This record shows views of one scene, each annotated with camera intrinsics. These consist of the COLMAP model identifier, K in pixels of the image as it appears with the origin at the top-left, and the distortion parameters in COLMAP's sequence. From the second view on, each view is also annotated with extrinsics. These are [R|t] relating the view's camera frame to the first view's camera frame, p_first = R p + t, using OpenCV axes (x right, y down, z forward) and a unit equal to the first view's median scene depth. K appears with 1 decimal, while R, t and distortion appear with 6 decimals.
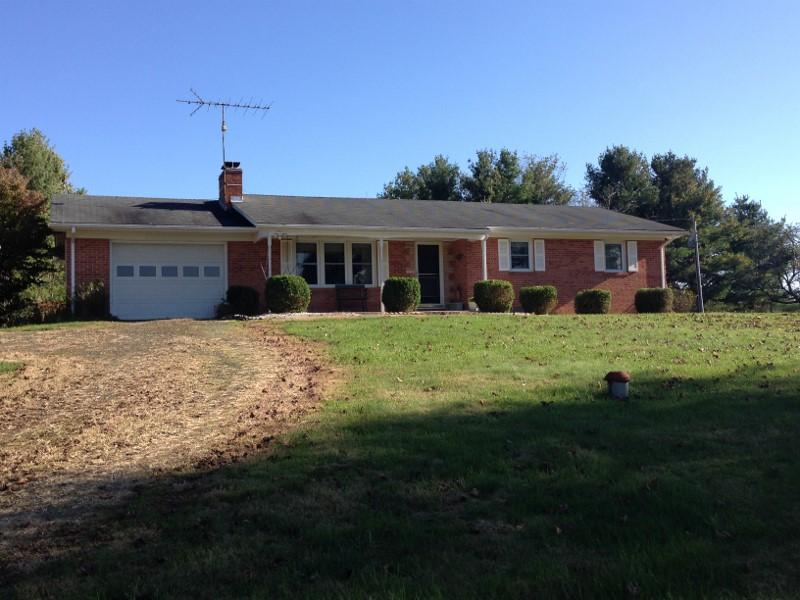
lens RADIAL K [[863.9, 0, 400.0], [0, 863.9, 300.0], [0, 0, 1]] dist [0.060762, -0.003705]
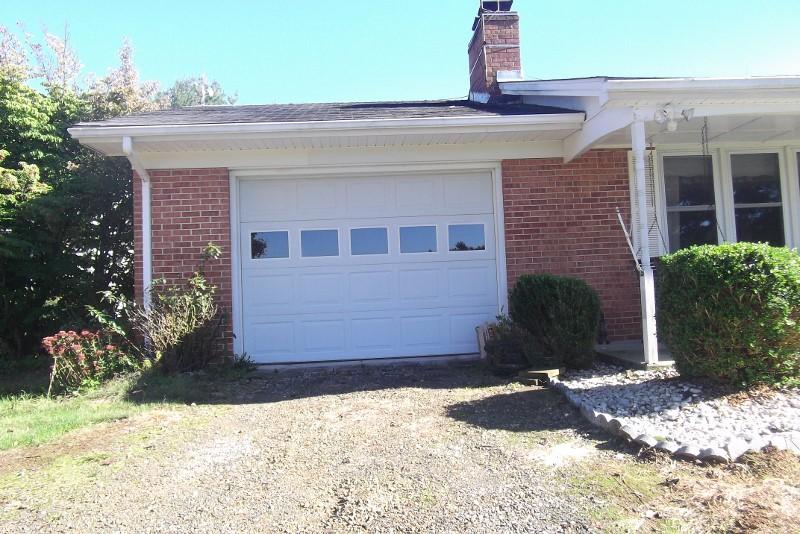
lens RADIAL K [[654.0, 0, 400.0], [0, 654.0, 267.0], [0, 0, 1]] dist [-0.030620, 0.062830]
pose [[0.960853, -0.024959, -0.275932, -0.059579], [0.032691, 0.999190, 0.023457, -0.009826], [0.275123, -0.031560, 0.960891, 0.254116]]
